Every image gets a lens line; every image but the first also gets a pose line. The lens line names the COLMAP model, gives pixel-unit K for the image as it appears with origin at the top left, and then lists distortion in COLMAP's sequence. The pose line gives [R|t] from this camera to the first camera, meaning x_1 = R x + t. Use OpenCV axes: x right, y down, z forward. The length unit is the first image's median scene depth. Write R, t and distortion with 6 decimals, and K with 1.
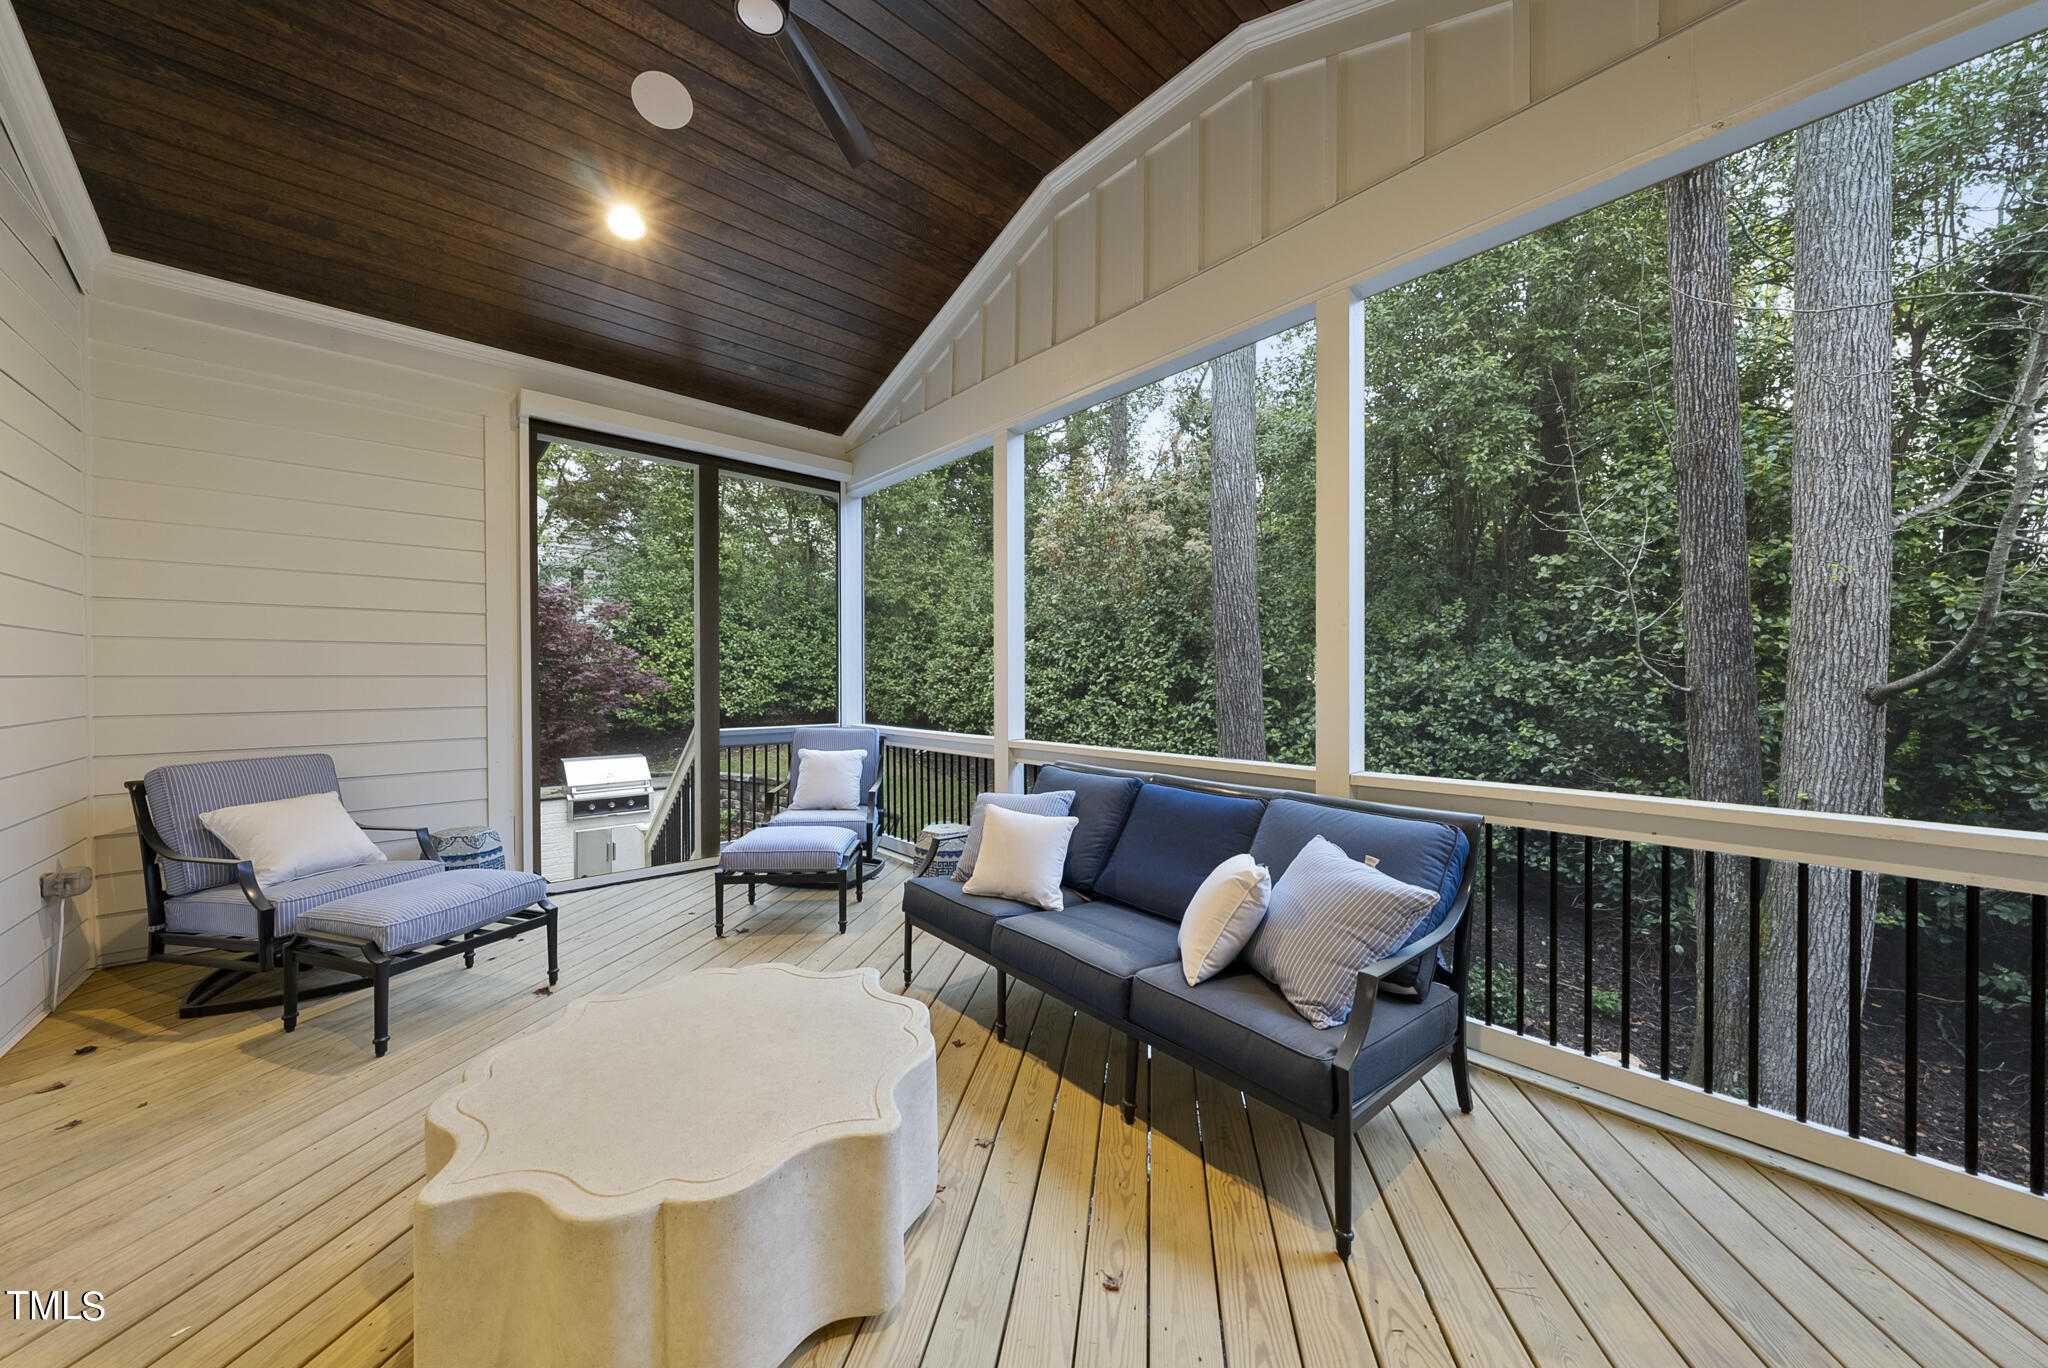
lens RADIAL K [[696.8, 0, 1025.4], [0, 696.8, 686.9], [0, 0, 1]] dist [-0.001108, 0.000240]
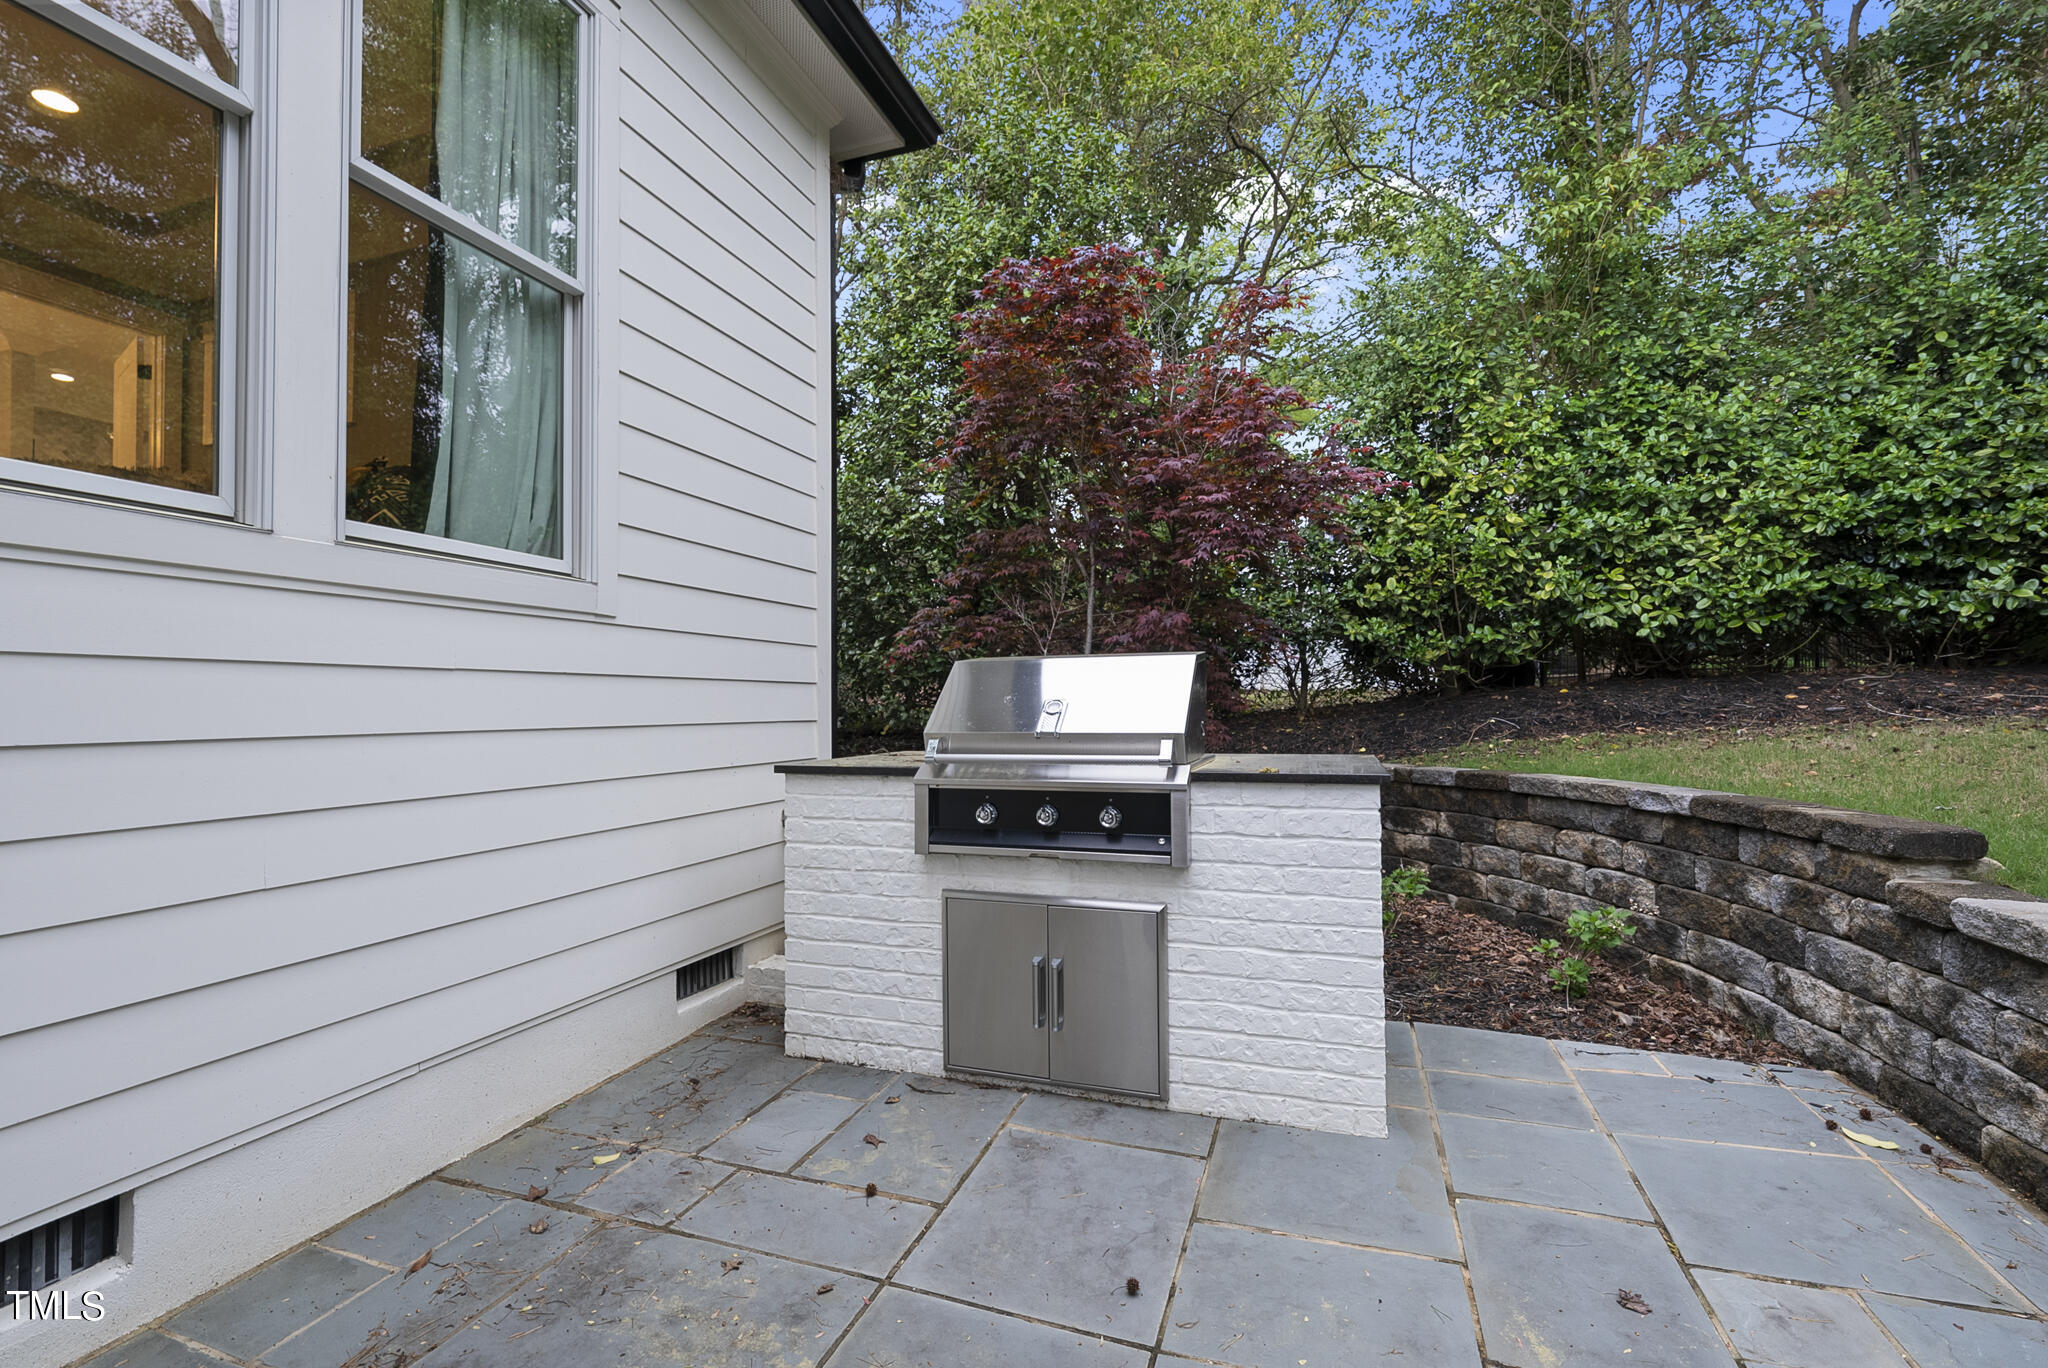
lens RADIAL K [[869.6, 0, 1025.3], [0, 869.6, 695.2], [0, 0, 1]] dist [-0.002830, -0.000219]
pose [[0.478737, -0.016889, -0.877796, -0.187083], [0.001918, 0.999833, -0.018190, 0.078476], [0.877956, 0.007024, 0.478689, 0.504994]]
